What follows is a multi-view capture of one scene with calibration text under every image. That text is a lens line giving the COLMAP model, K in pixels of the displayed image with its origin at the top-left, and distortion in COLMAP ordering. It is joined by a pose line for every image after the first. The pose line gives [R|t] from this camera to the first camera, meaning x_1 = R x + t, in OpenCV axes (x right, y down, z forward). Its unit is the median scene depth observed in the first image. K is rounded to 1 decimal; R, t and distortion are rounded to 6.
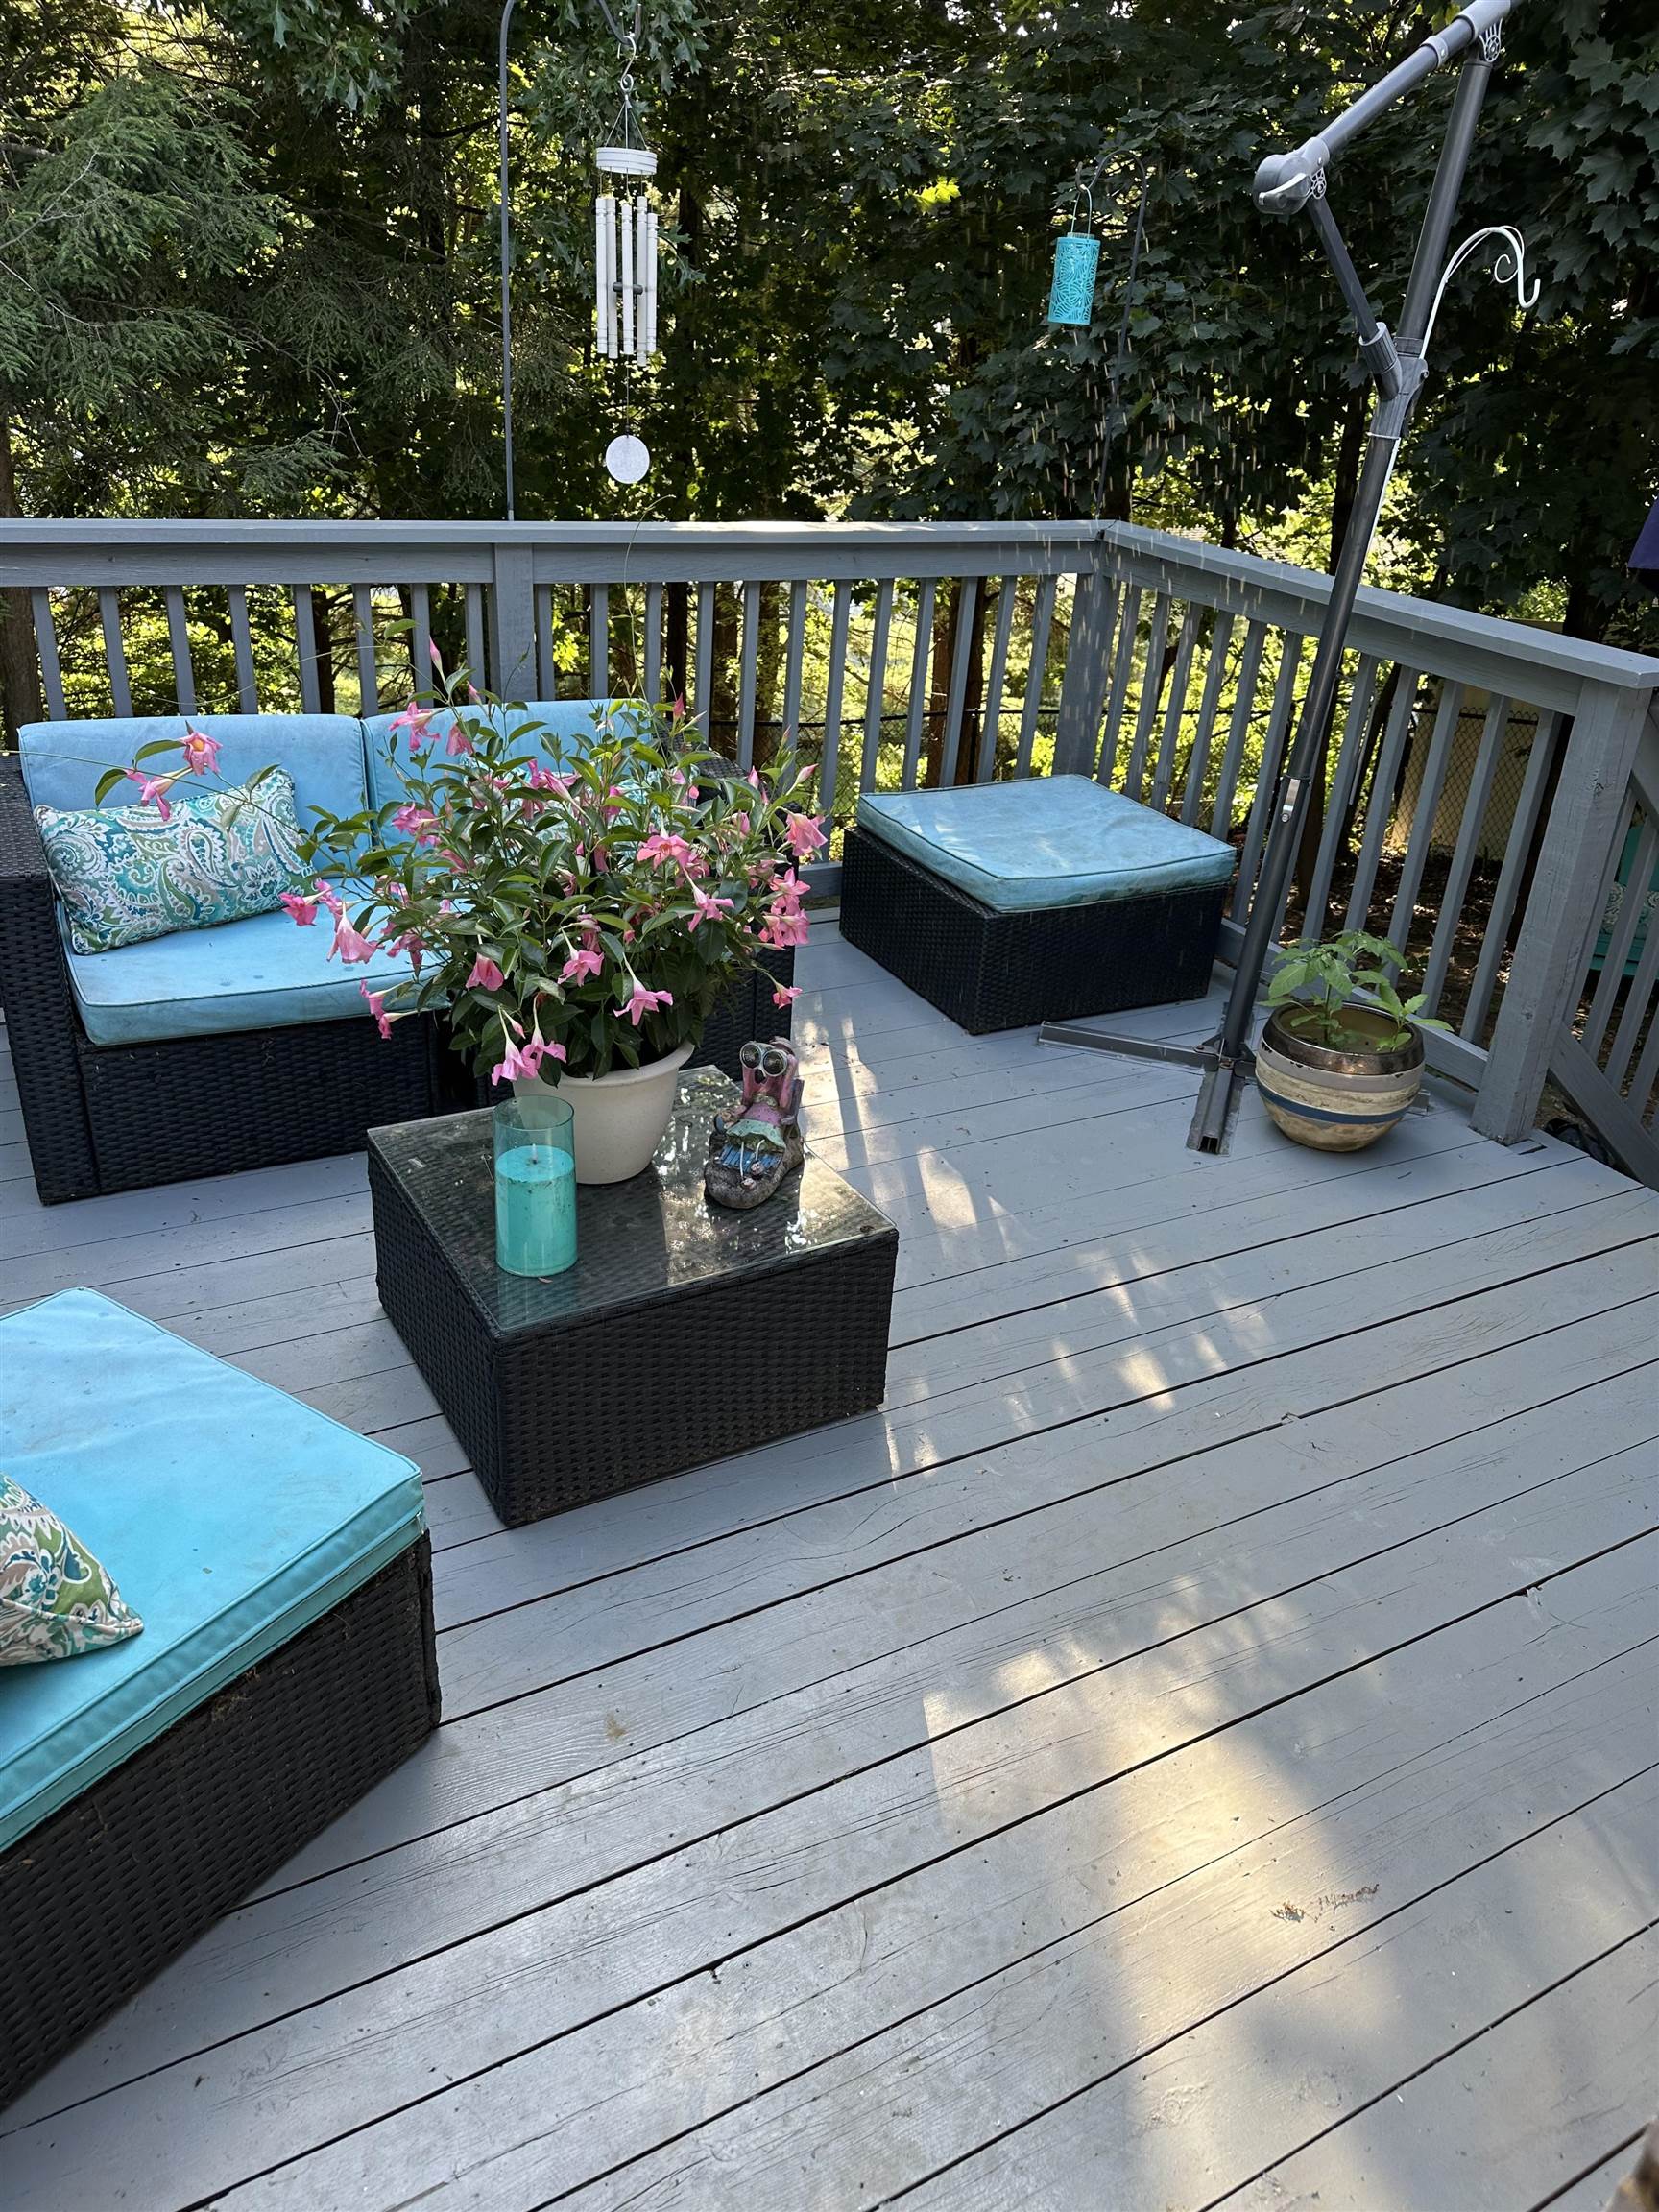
lens RADIAL K [[1564.0, 0, 820.9], [0, 1564.0, 1124.7], [0, 0, 1]] dist [-0.000719, -0.028157]
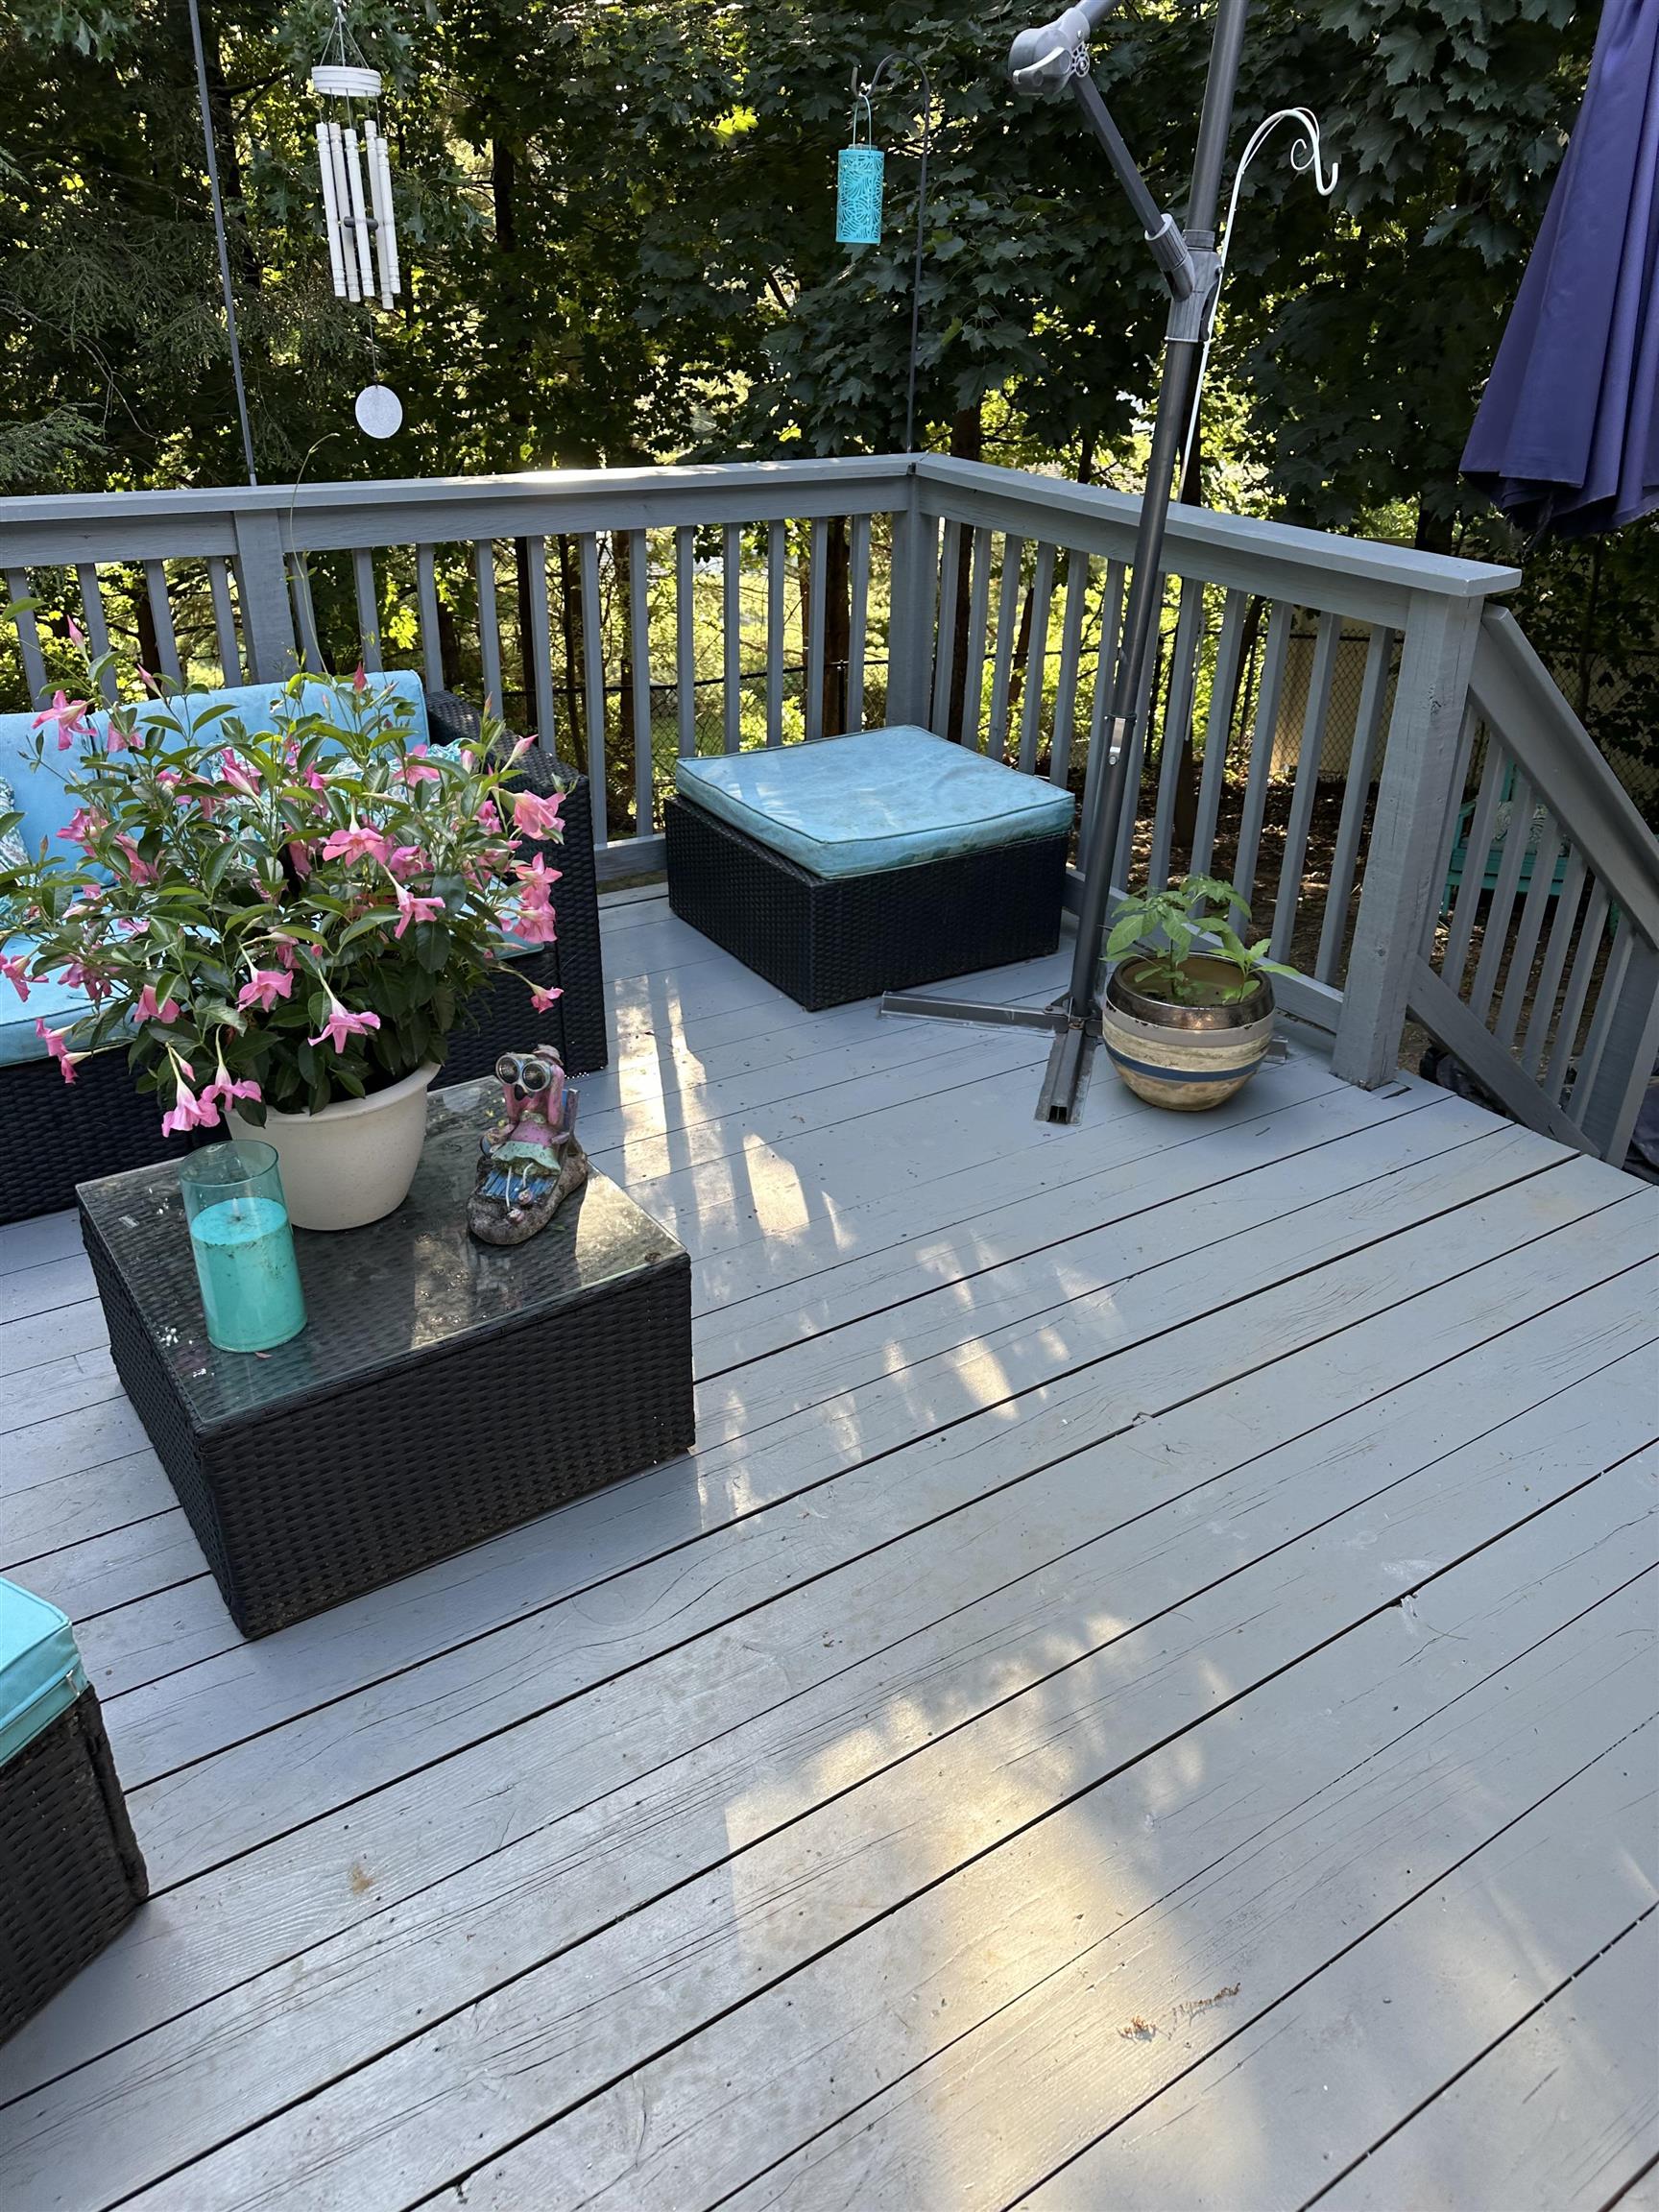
lens RADIAL K [[1581.4, 0, 829.5], [0, 1581.4, 1106.0], [0, 0, 1]] dist [0.002284, -0.027103]
pose [[0.995112, -0.076544, 0.062402, 0.057530], [0.075928, 0.997039, 0.012190, -0.014973], [-0.063150, -0.007393, 0.997977, 0.071184]]
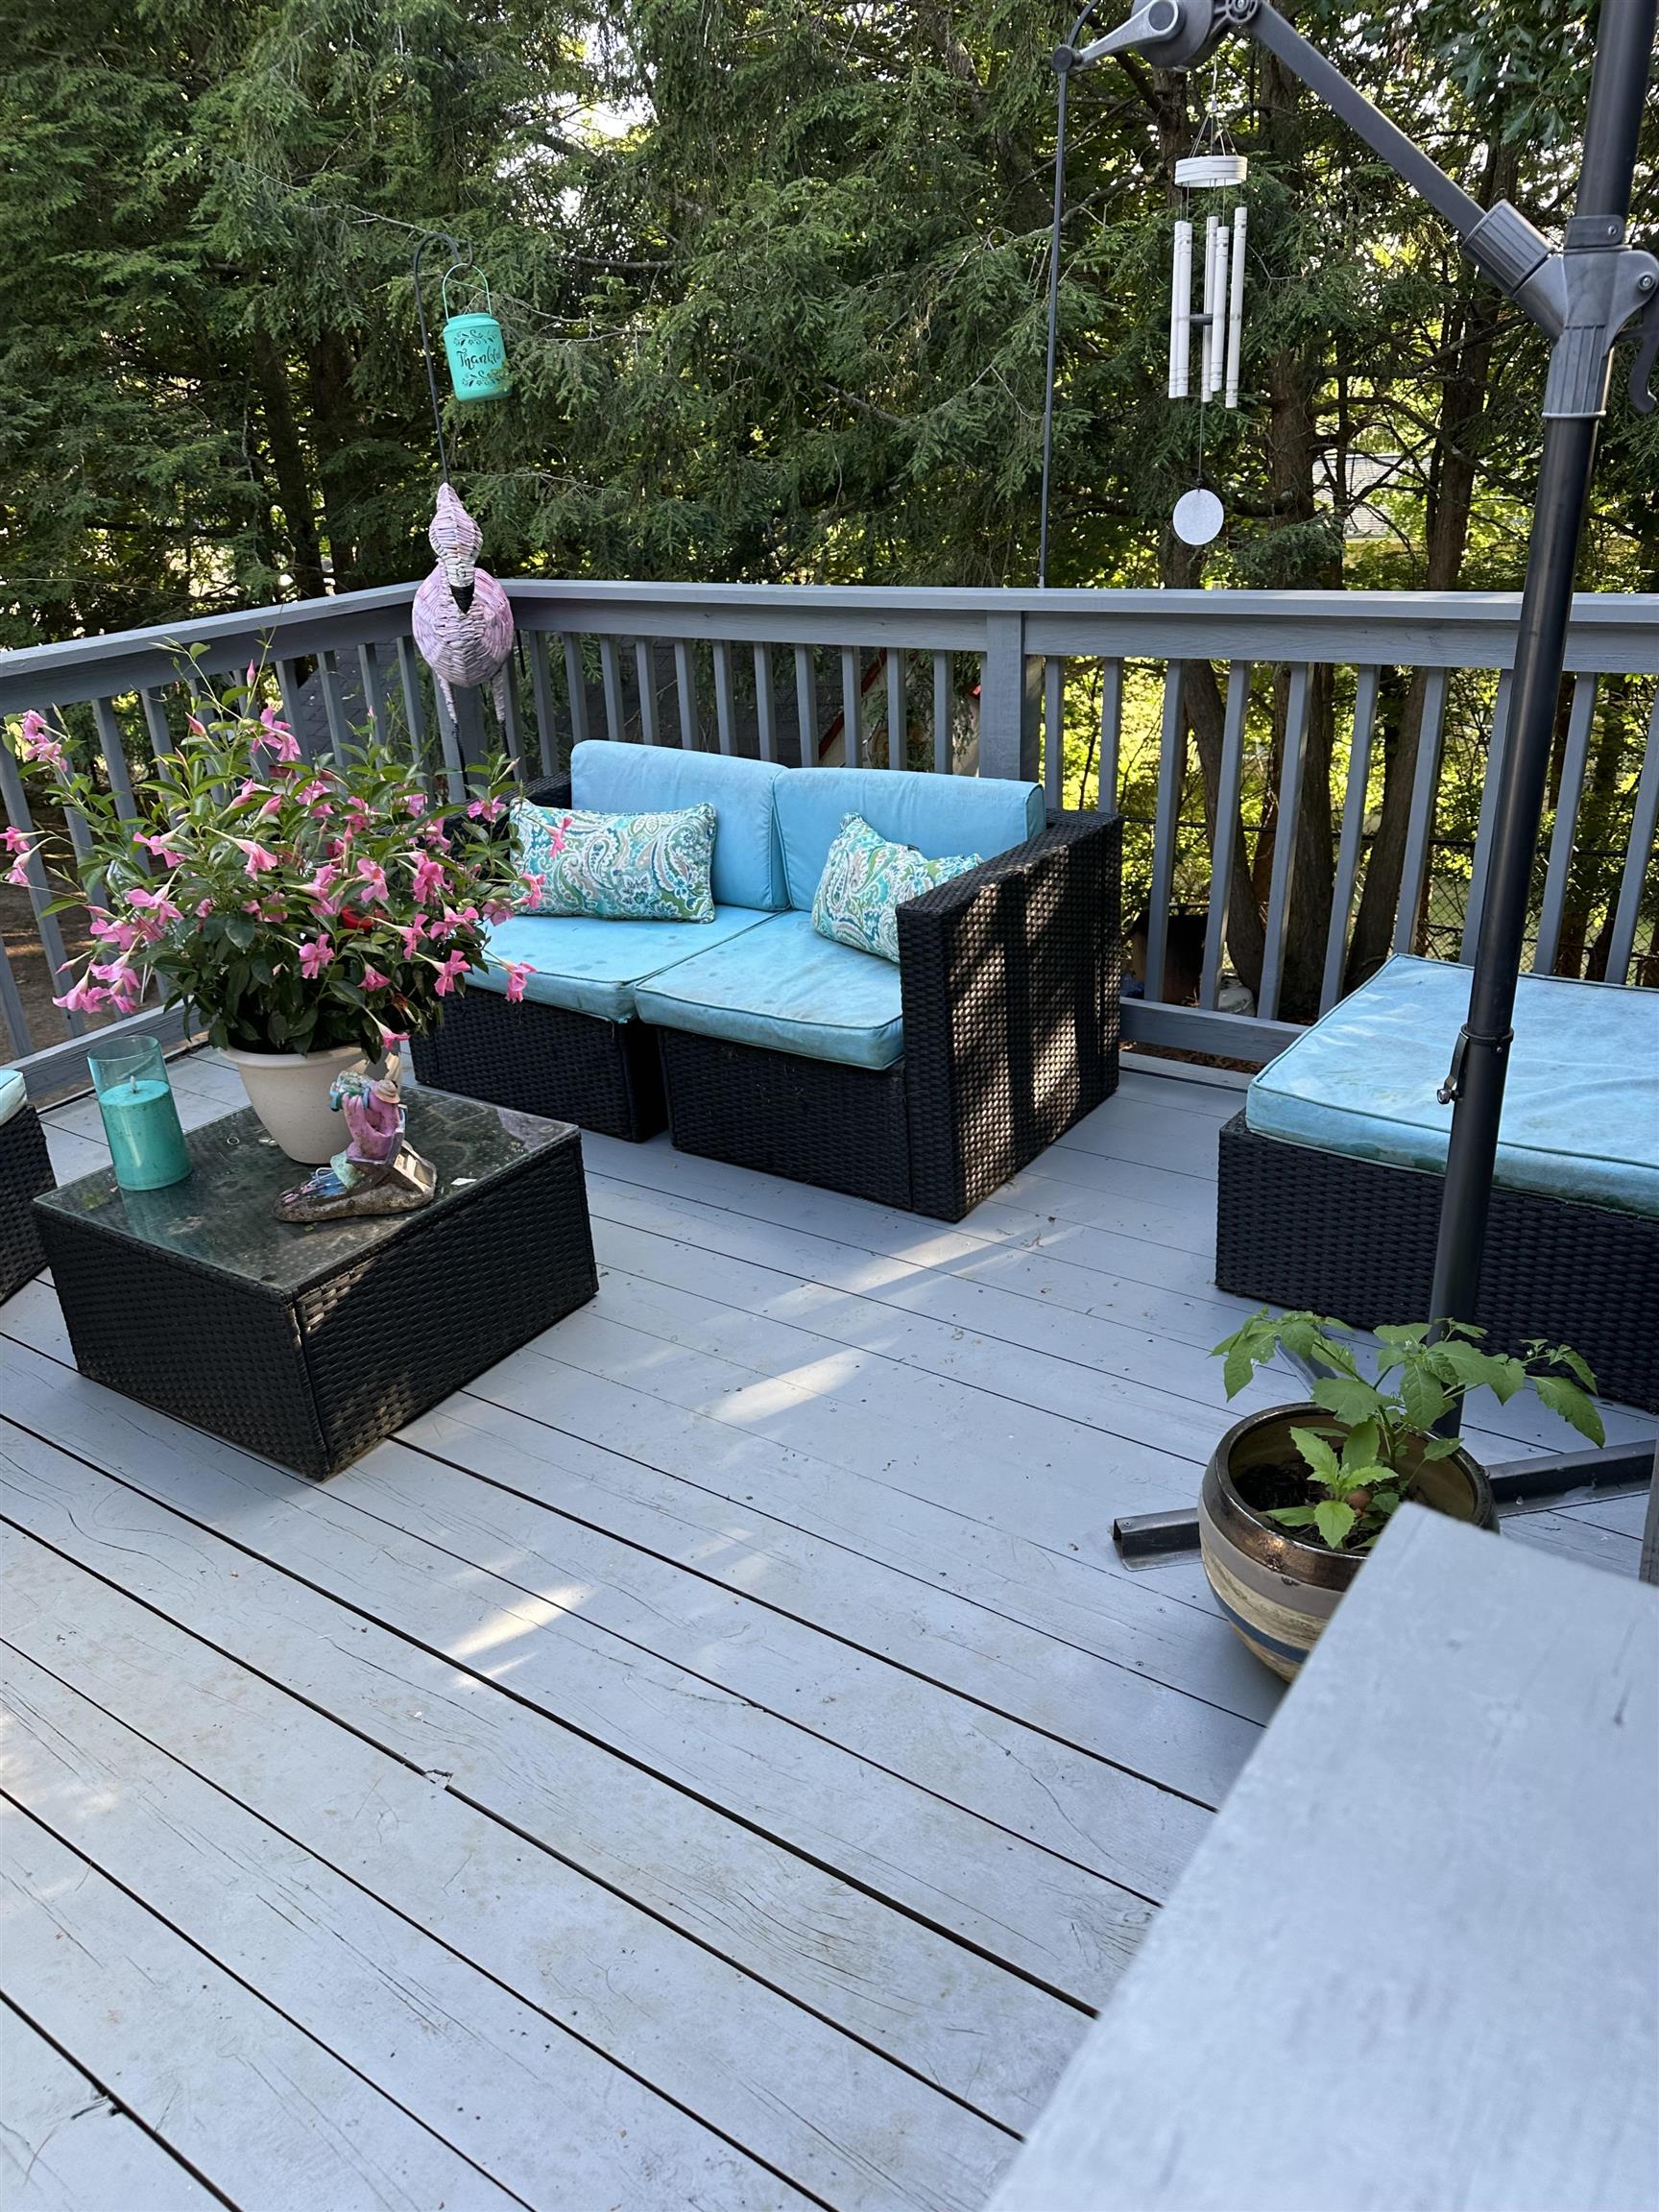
lens RADIAL K [[1581.4, 0, 829.5], [0, 1581.4, 1106.0], [0, 0, 1]] dist [0.002284, -0.027103]
pose [[0.436736, 0.275451, -0.856381, 0.760893], [-0.335431, 0.933178, 0.129089, -0.211194], [0.834714, 0.230879, 0.499948, 0.592911]]
